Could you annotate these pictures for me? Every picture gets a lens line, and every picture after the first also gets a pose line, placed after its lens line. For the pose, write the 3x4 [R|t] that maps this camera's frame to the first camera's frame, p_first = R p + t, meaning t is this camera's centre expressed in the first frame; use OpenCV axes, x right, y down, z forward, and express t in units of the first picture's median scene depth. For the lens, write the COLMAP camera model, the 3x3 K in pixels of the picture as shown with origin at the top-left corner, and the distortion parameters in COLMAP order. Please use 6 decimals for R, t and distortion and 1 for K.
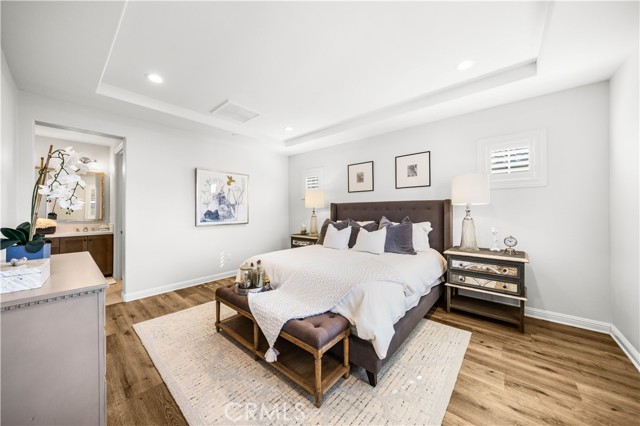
lens RADIAL K [[219.9, 0, 320.3], [0, 219.9, 212.5], [0, 0, 1]] dist [0.000073, -0.000066]
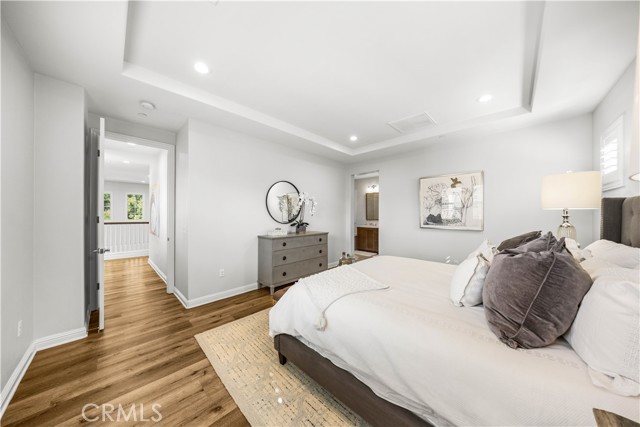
lens RADIAL K [[208.5, 0, 319.7], [0, 208.5, 213.3], [0, 0, 1]] dist [-0.000457, -0.000070]
pose [[-0.054262, 0.000748, -0.998526, 0.550348], [-0.005240, 0.999986, 0.001034, -0.013558], [0.998513, 0.005288, -0.054257, 0.508865]]
